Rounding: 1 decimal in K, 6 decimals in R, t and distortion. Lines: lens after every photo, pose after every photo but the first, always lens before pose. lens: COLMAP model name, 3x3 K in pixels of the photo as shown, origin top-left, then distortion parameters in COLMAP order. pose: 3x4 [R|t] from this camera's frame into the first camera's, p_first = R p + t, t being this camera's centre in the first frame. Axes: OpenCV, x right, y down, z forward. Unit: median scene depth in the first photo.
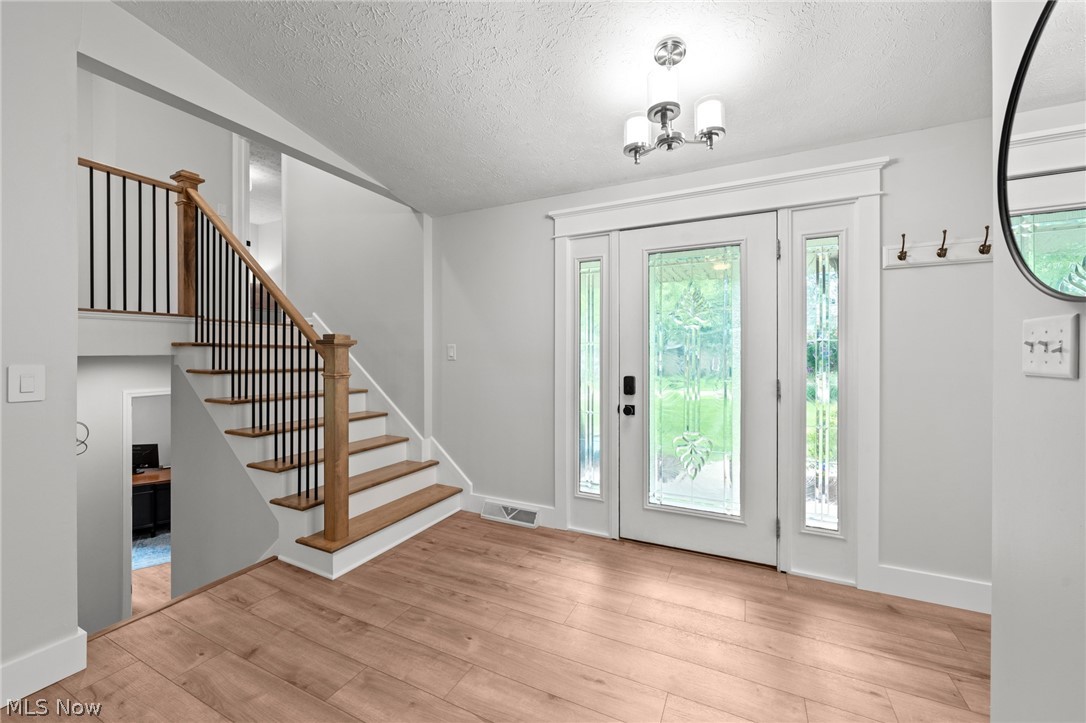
lens RADIAL K [[420.1, 0, 545.2], [0, 420.1, 358.2], [0, 0, 1]] dist [-0.000505, -0.000029]
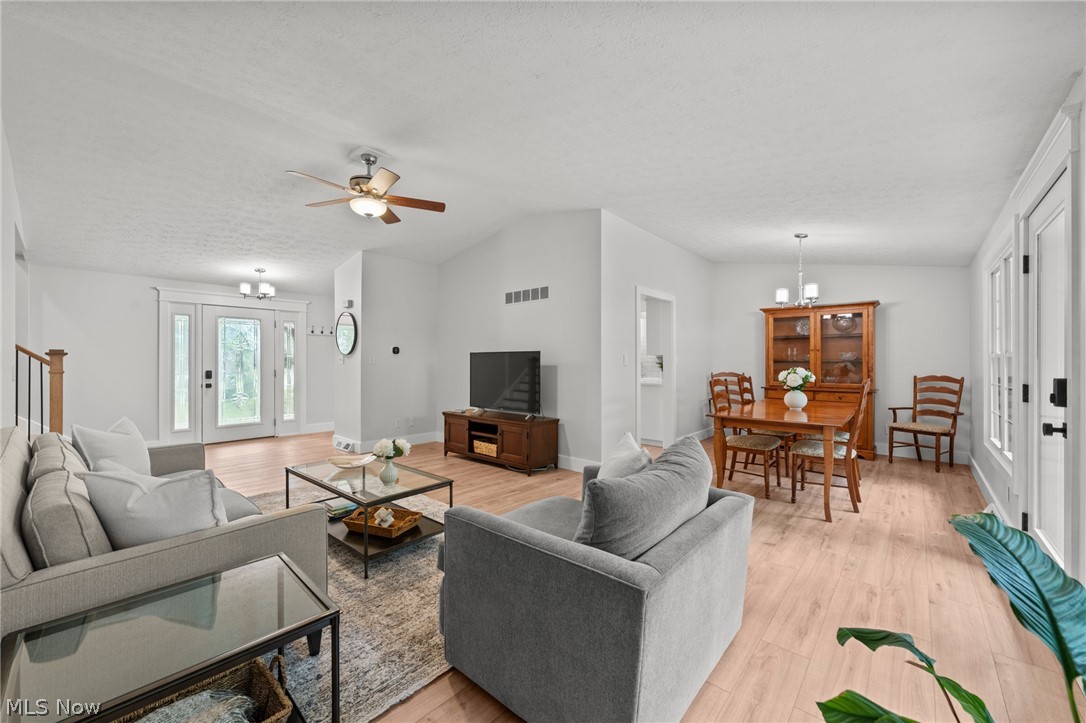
lens RADIAL K [[420.1, 0, 545.2], [0, 420.1, 358.2], [0, 0, 1]] dist [-0.000505, -0.000029]
pose [[0.263819, 0.006378, 0.964551, -1.650077], [0.005525, 0.999952, -0.008123, 0.006024], [-0.964556, 0.007472, 0.263771, -1.463292]]
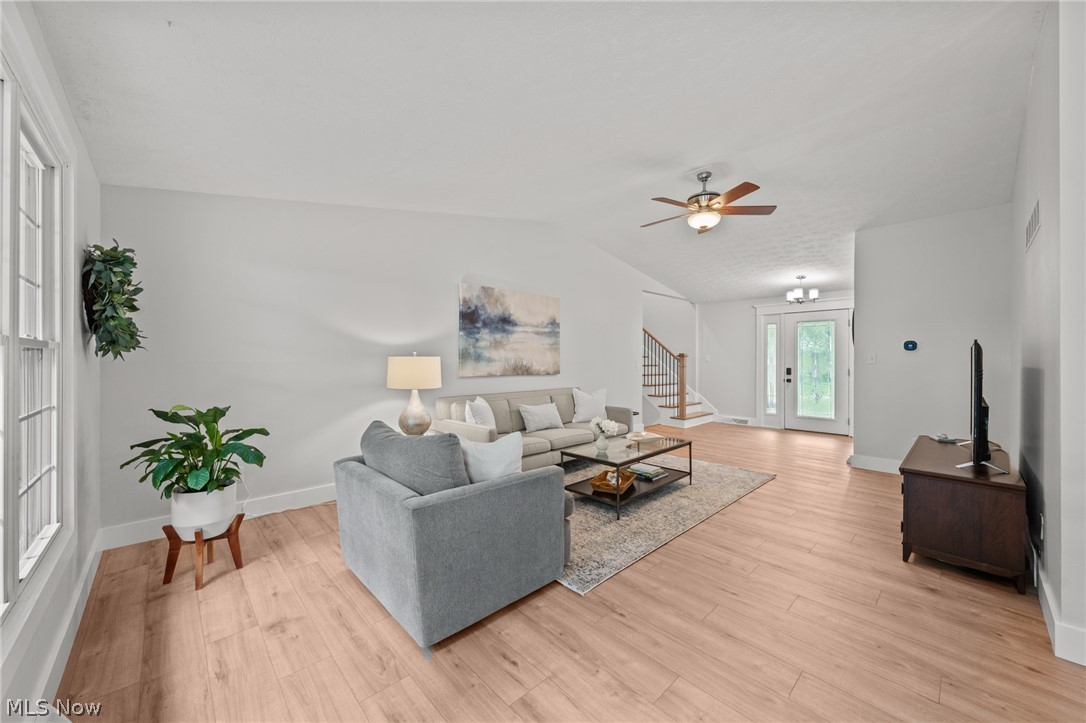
lens RADIAL K [[400.2, 0, 547.9], [0, 400.2, 360.3], [0, 0, 1]] dist [-0.001239, -0.000093]
pose [[0.937861, 0.001310, -0.347009, -0.396941], [-0.003448, 0.999979, -0.005544, 0.015478], [0.346994, 0.006396, 0.937846, -2.150038]]
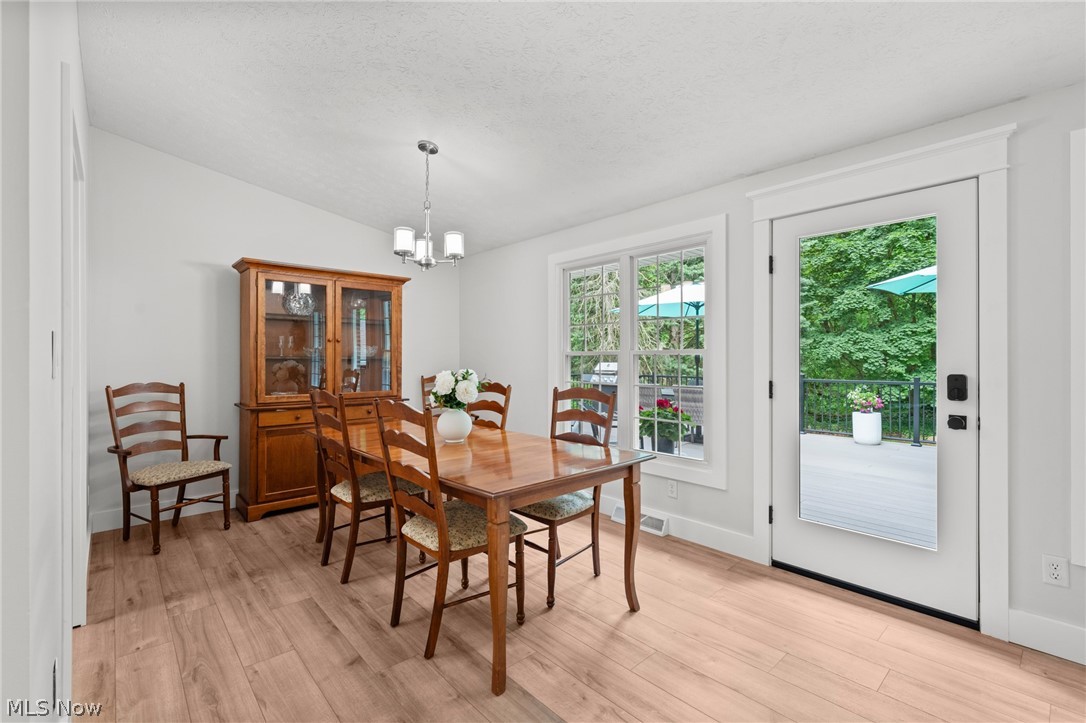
lens RADIAL K [[477.8, 0, 543.8], [0, 477.8, 357.2], [0, 0, 1]] dist [-0.002313, 0.000089]
pose [[-0.927960, 0.001975, 0.372675, -0.329492], [0.003313, 0.999990, 0.002951, 0.002924], [-0.372666, 0.003973, -0.927957, -1.016014]]
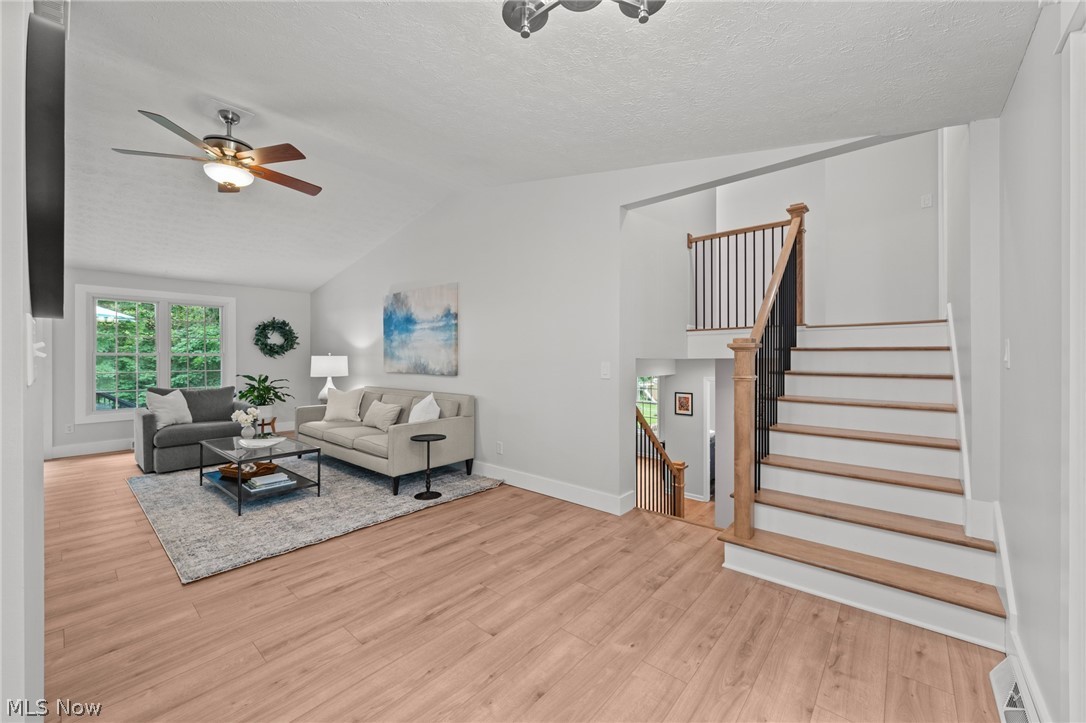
lens RADIAL K [[420.1, 0, 545.2], [0, 420.1, 358.2], [0, 0, 1]] dist [-0.000505, -0.000029]
pose [[-0.252833, 0.003347, -0.967504, 0.611251], [-0.005017, 0.999976, 0.004770, -0.009495], [0.967497, 0.006060, -0.252810, 0.776244]]
